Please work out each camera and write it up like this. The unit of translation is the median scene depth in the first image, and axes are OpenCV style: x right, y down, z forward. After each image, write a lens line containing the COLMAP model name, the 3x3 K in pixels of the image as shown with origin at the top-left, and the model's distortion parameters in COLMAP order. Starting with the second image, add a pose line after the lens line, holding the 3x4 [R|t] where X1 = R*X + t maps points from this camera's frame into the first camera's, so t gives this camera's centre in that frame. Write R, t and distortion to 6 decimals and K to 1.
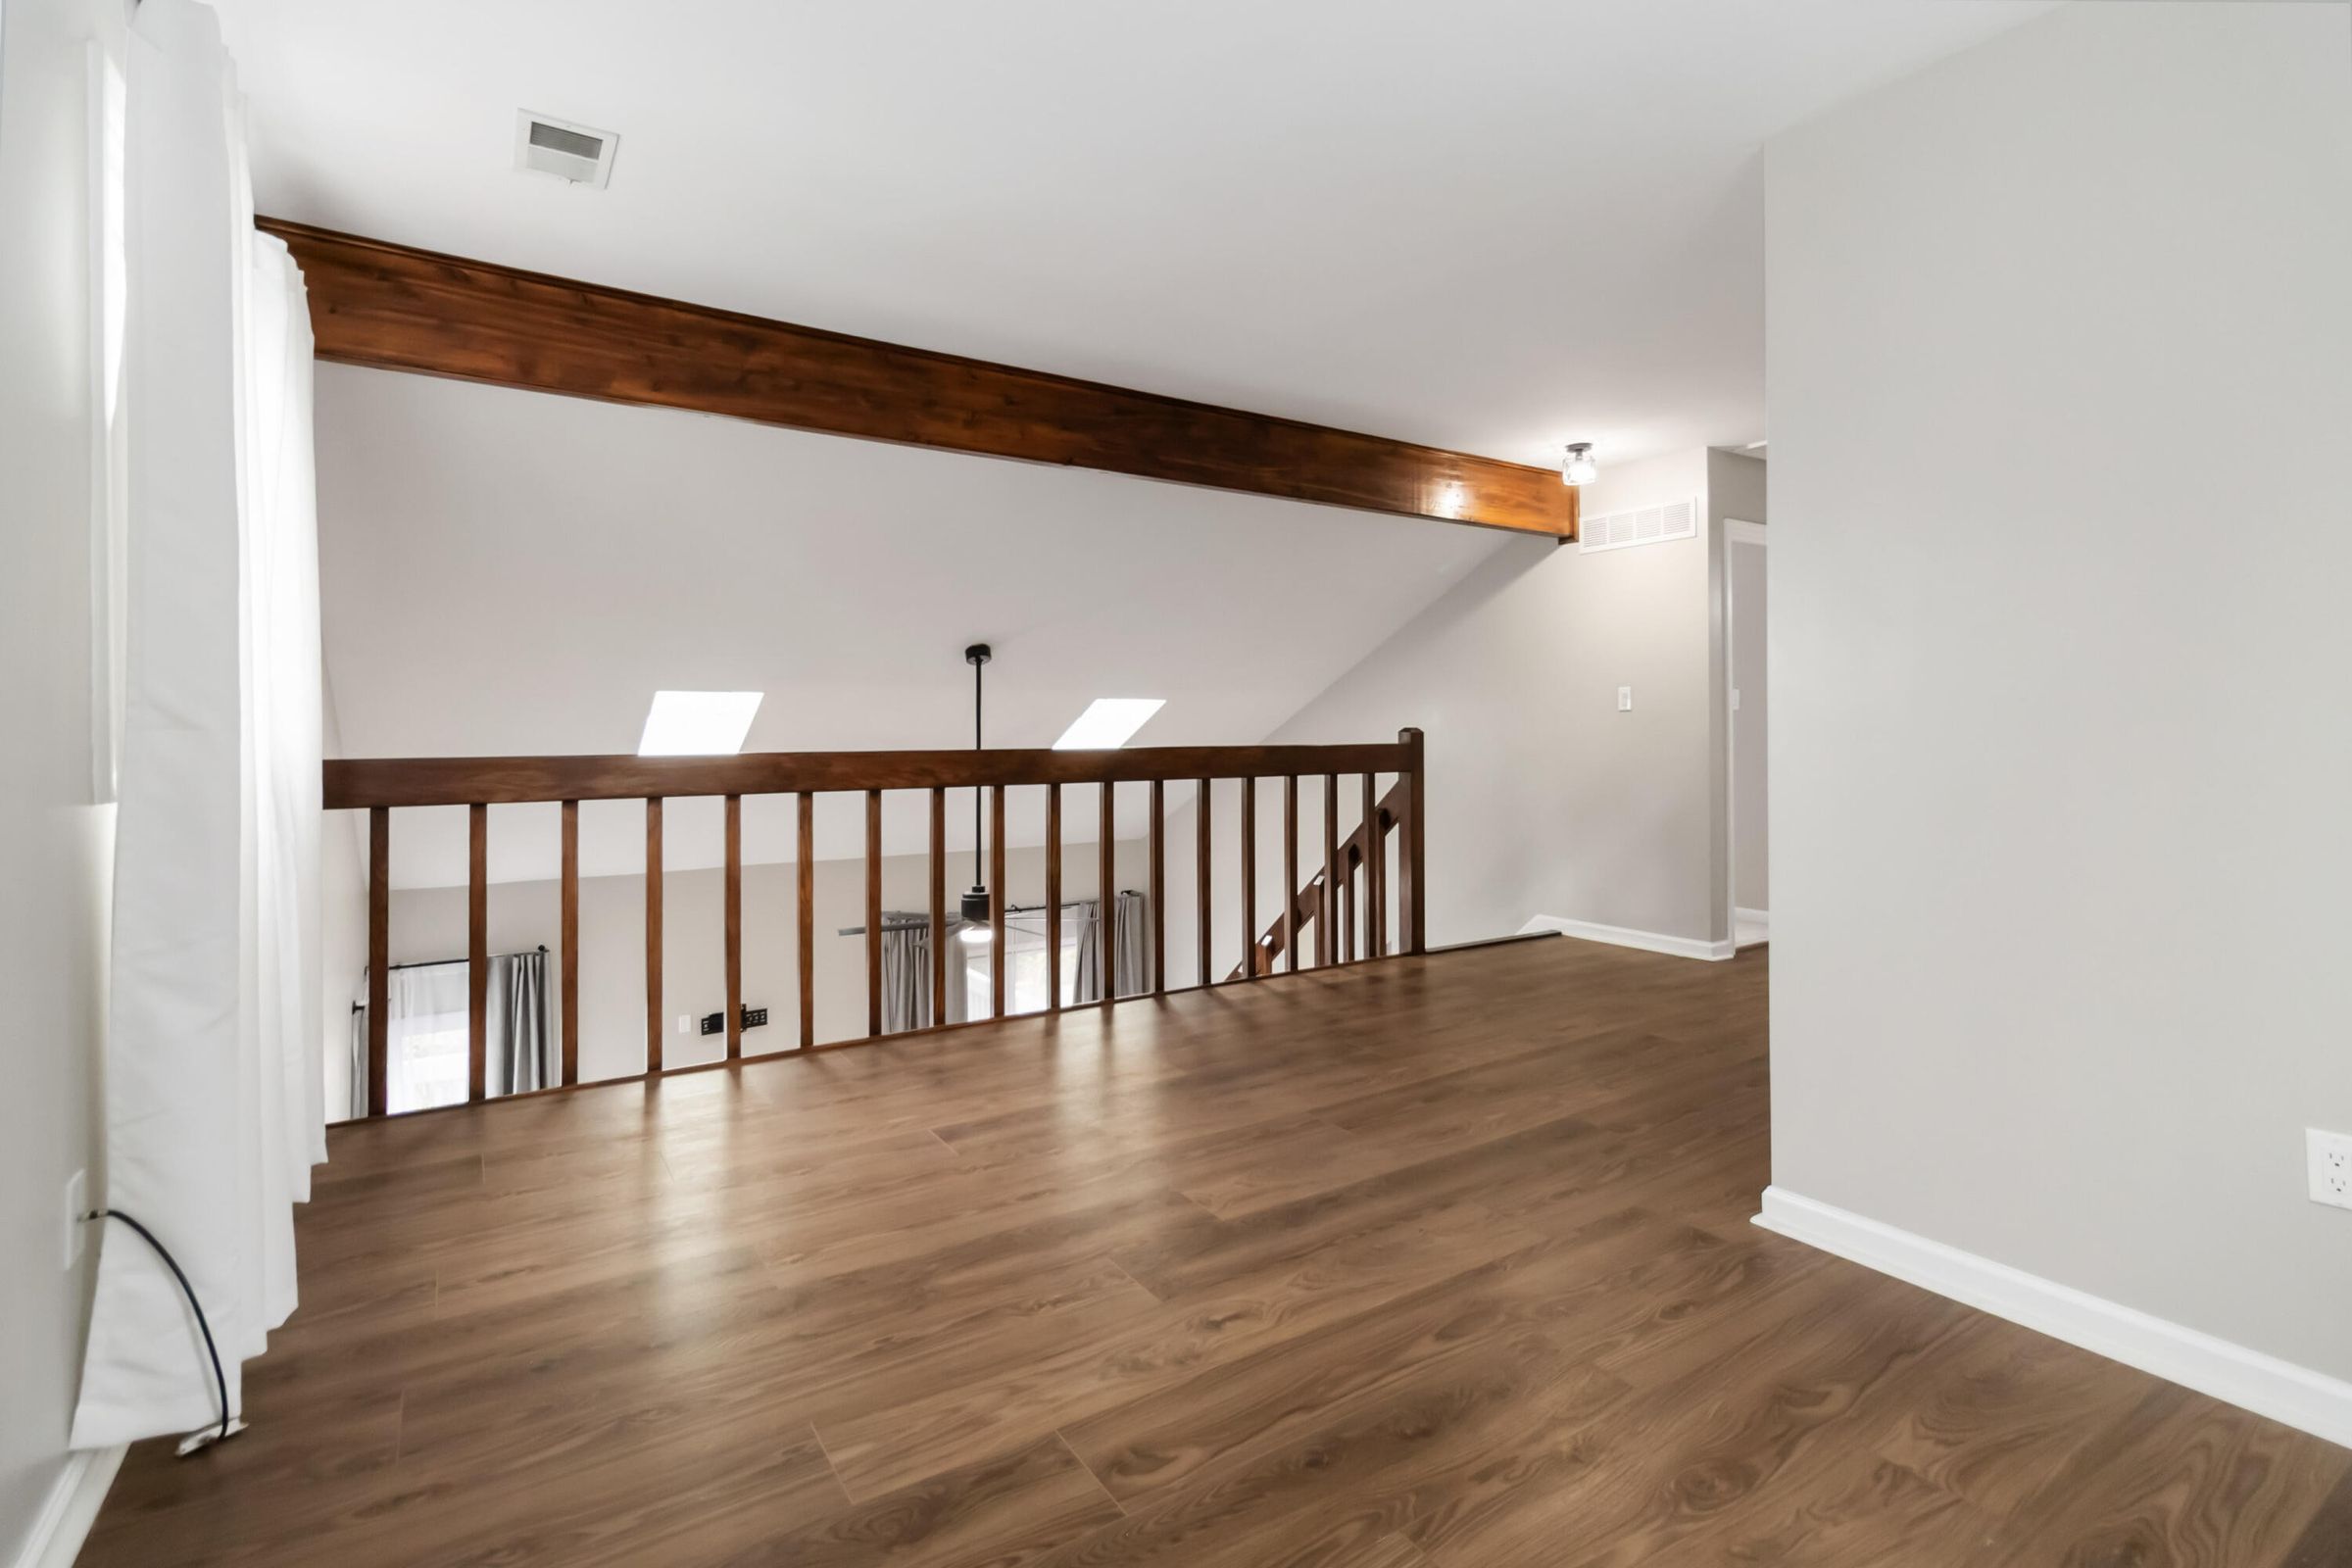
lens RADIAL K [[1095.9, 0, 1187.4], [0, 1095.9, 736.1], [0, 0, 1]] dist [-0.000585, 0.000819]
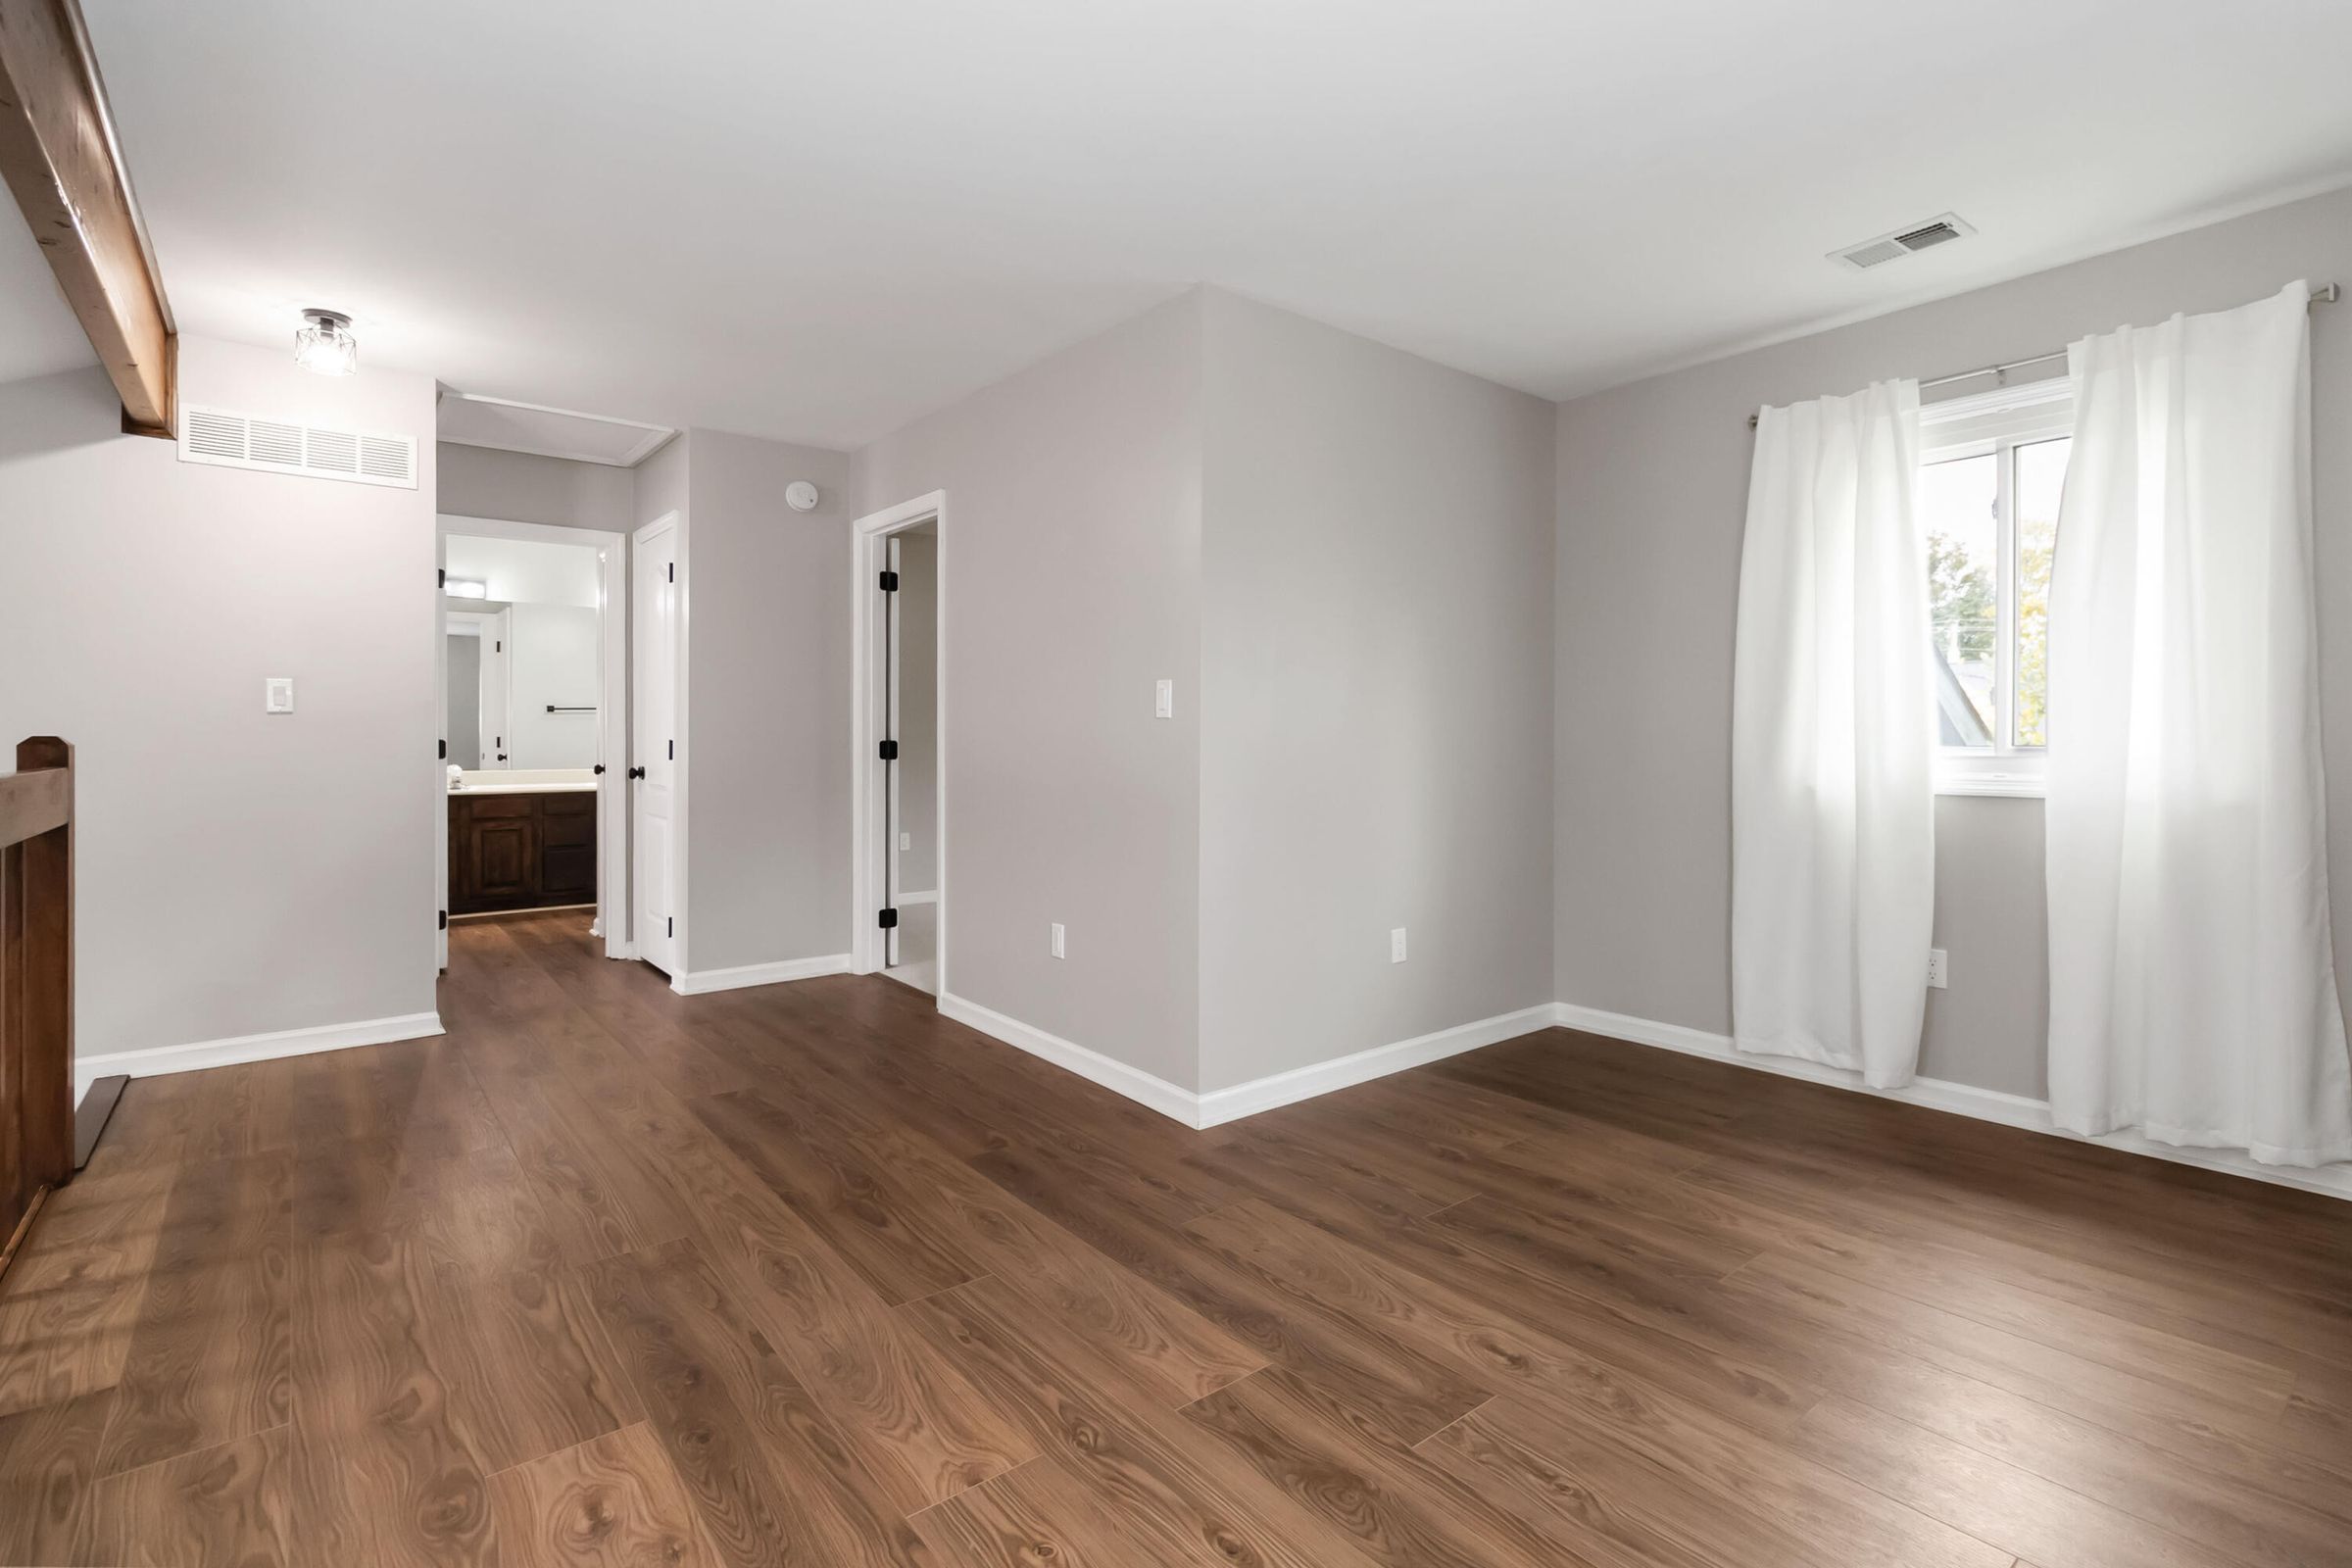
lens RADIAL K [[1095.9, 0, 1187.4], [0, 1095.9, 736.1], [0, 0, 1]] dist [-0.000585, 0.000819]
pose [[-0.091994, 0.006072, 0.995741, -0.735786], [0.005900, 0.999967, -0.005552, -0.003035], [-0.995742, 0.005364, -0.092027, 1.115455]]
